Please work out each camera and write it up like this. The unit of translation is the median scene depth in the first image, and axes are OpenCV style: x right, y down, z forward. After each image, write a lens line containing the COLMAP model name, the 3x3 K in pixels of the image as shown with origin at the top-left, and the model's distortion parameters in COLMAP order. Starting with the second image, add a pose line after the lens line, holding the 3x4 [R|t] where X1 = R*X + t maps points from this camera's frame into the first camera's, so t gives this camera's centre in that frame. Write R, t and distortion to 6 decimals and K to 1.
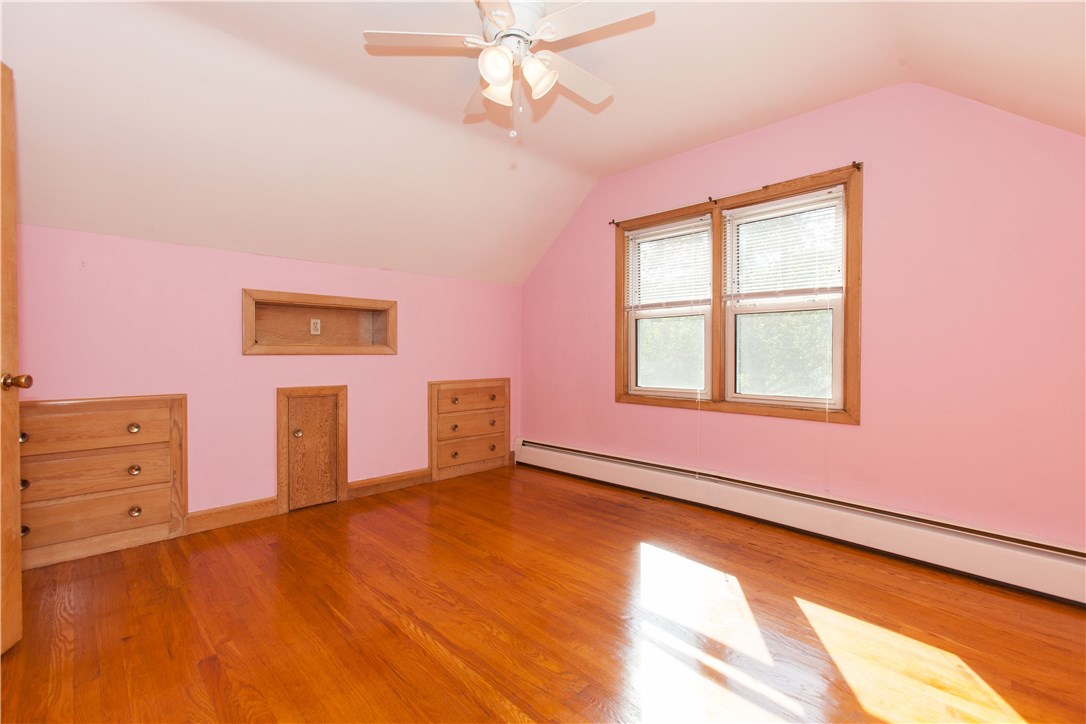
lens RADIAL K [[484.2, 0, 548.0], [0, 484.2, 365.7], [0, 0, 1]] dist [-0.011036, 0.008014]
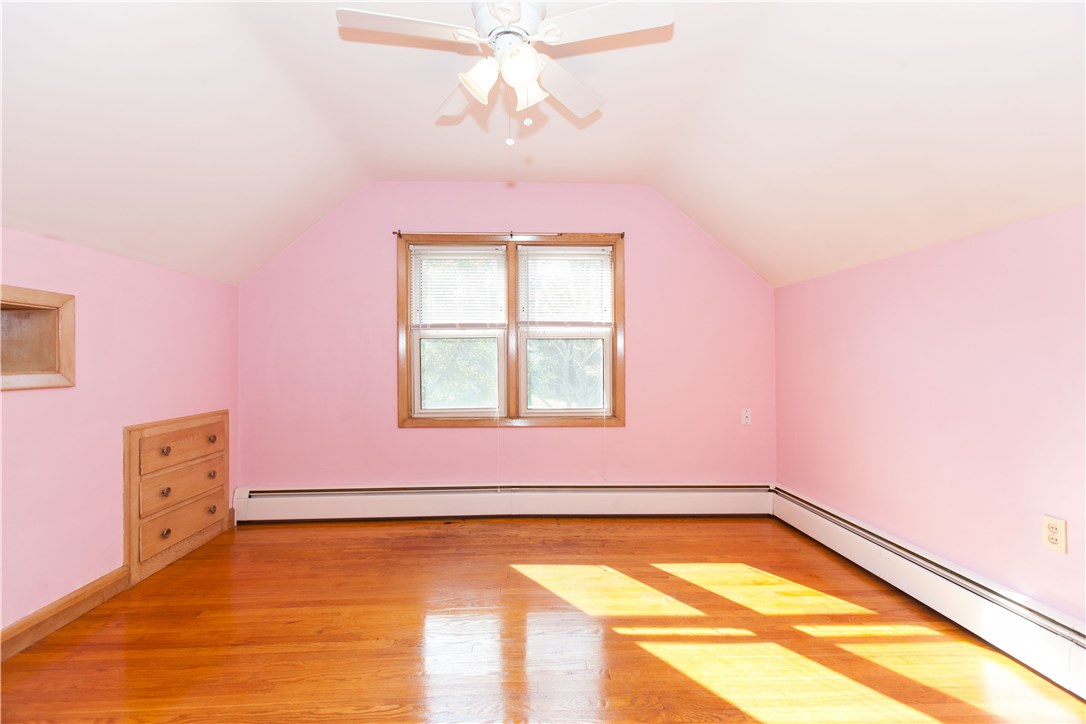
lens RADIAL K [[469.6, 0, 566.7], [0, 469.6, 367.2], [0, 0, 1]] dist [-0.010916, 0.004183]
pose [[0.663787, -0.010612, 0.747846, -0.350973], [0.023242, 0.999709, -0.006444, -0.029702], [-0.747561, 0.021658, 0.663840, 0.192318]]
